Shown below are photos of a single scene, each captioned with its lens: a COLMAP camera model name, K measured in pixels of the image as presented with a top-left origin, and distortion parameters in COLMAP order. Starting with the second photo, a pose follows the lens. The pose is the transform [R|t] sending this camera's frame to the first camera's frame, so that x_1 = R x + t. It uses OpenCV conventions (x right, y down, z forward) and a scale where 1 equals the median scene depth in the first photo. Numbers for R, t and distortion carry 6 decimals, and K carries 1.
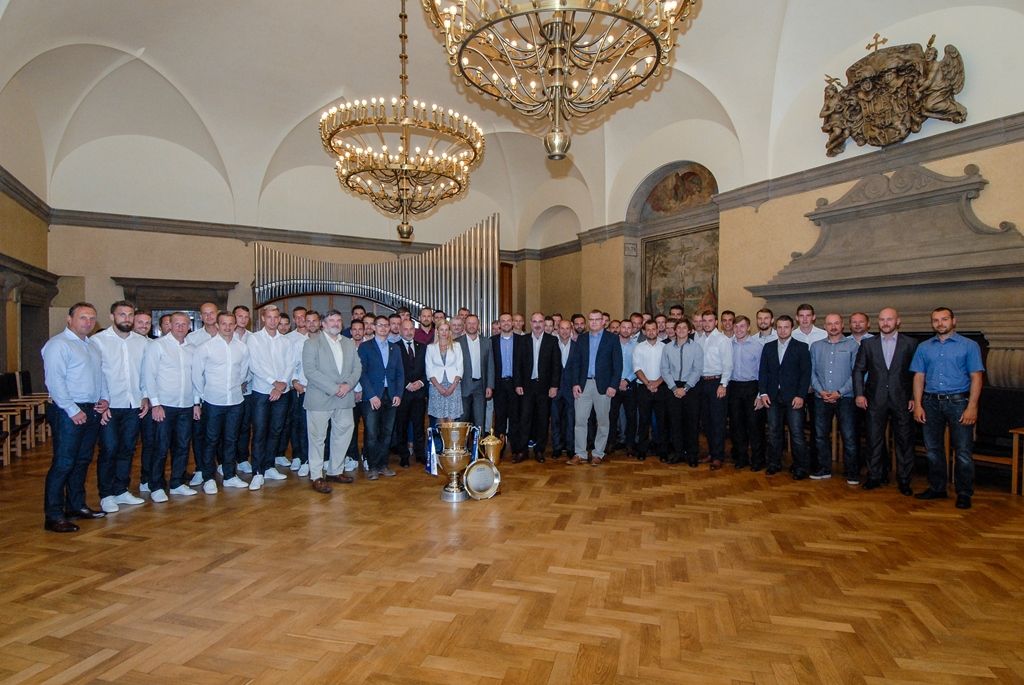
lens RADIAL K [[554.7, 0, 512.0], [0, 554.7, 342.5], [0, 0, 1]] dist [0.032817, -0.043658]
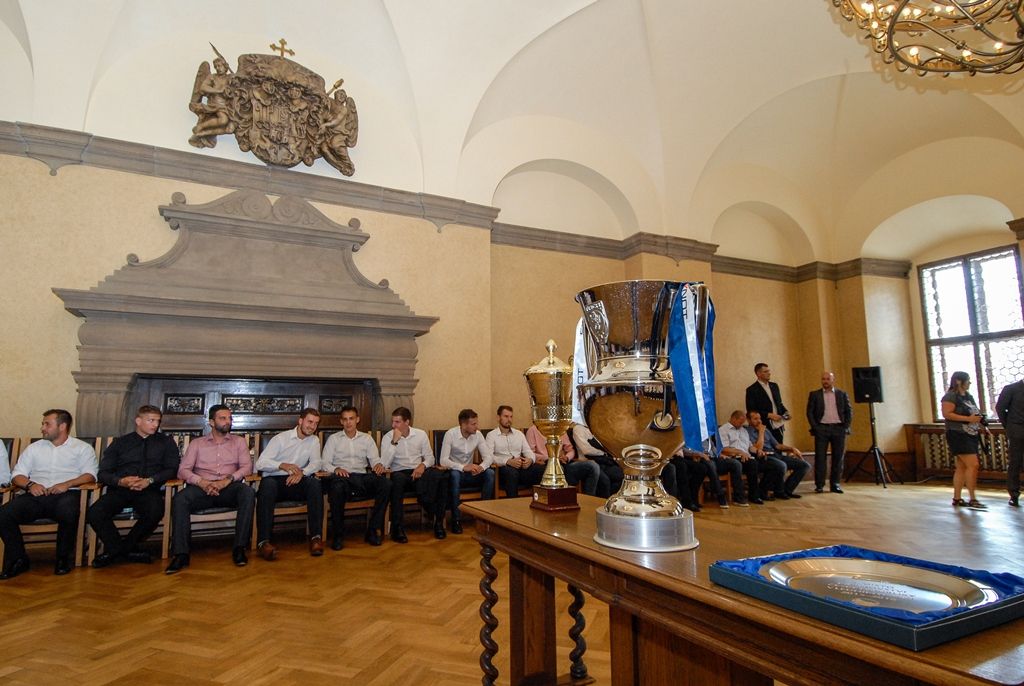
lens RADIAL K [[554.7, 0, 512.0], [0, 554.7, 343.0], [0, 0, 1]] dist [0.032817, -0.043658]
pose [[0.048344, 0.135373, 0.989615, -0.135448], [0.019439, 0.990458, -0.136438, 0.049945], [-0.998642, 0.025833, 0.045251, 0.583177]]
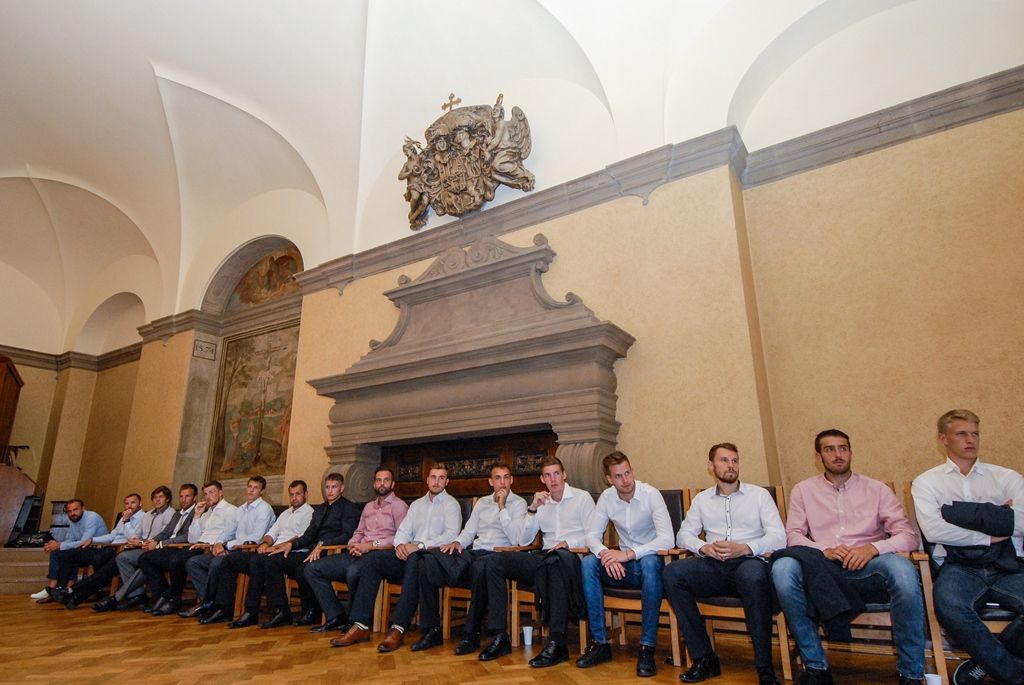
lens RADIAL K [[593.1, 0, 512.0], [0, 593.1, 342.5], [0, 0, 1]] dist [0.037856, -0.044288]
pose [[0.883986, 0.116406, 0.452791, 0.345330], [0.021918, 0.957123, -0.288852, 0.091392], [-0.467000, 0.265265, 0.843531, 0.252835]]
